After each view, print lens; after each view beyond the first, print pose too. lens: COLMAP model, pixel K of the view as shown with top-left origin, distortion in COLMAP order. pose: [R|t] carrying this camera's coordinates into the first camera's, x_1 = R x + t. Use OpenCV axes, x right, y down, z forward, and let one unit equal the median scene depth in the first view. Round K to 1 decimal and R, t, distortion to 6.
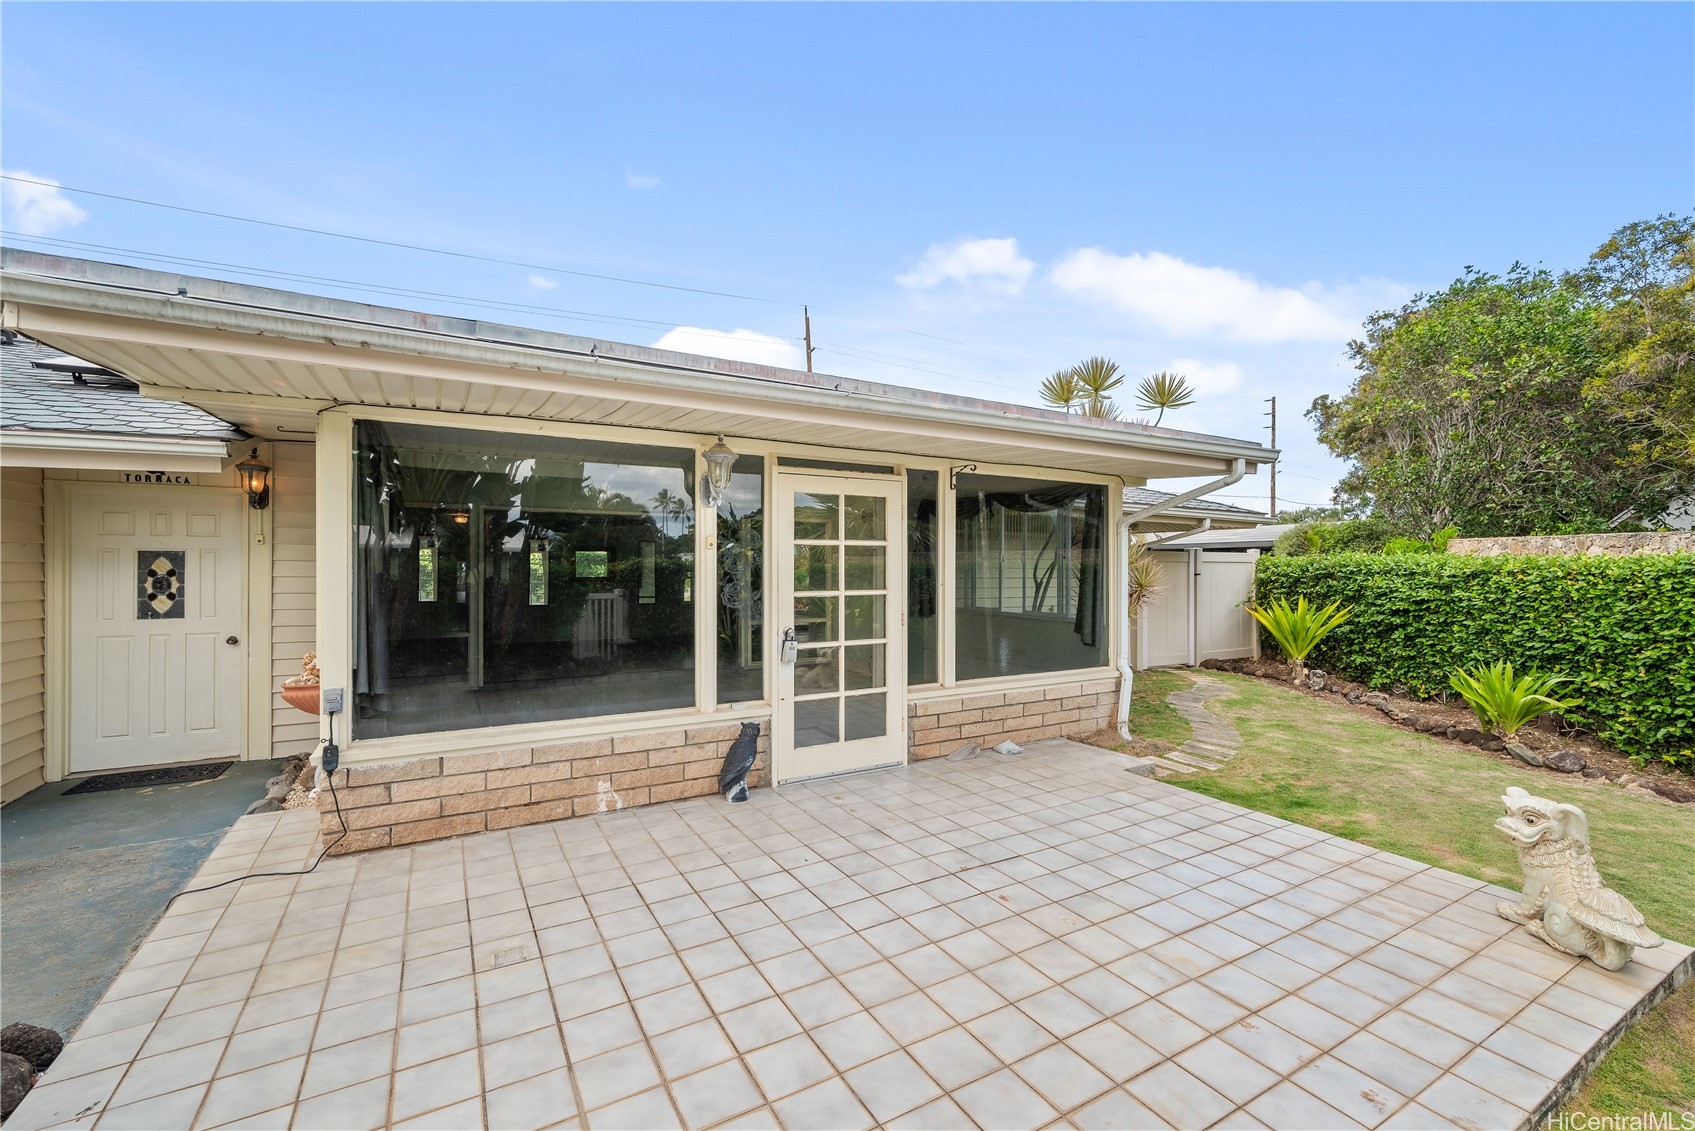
lens RADIAL K [[703.5, 0, 847.5], [0, 703.5, 565.5], [0, 0, 1]] dist [0.004204, 0.000046]
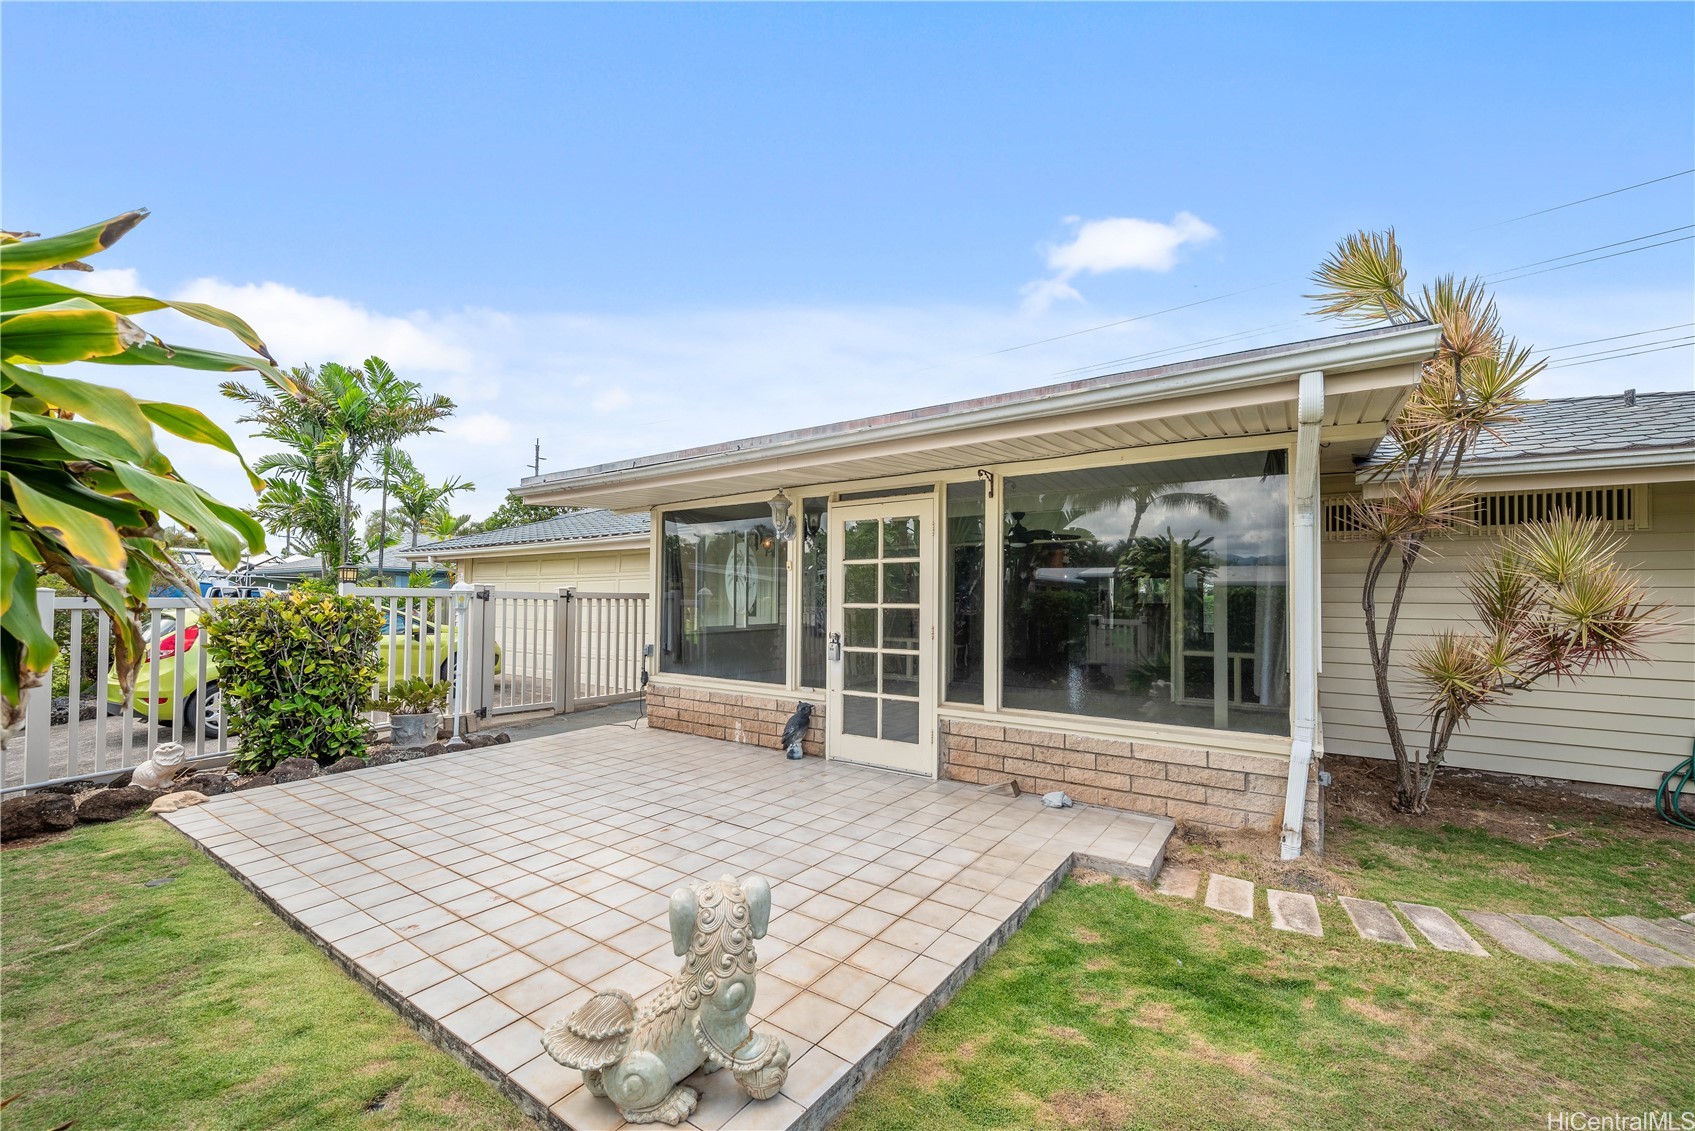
lens RADIAL K [[699.8, 0, 847.5], [0, 699.8, 565.5], [0, 0, 1]] dist [-0.002062, 0.000008]
pose [[0.410521, -0.043290, -0.910823, 1.013753], [-0.005878, 0.998726, -0.050117, 0.032348], [0.911832, 0.025928, 0.409743, 0.500684]]
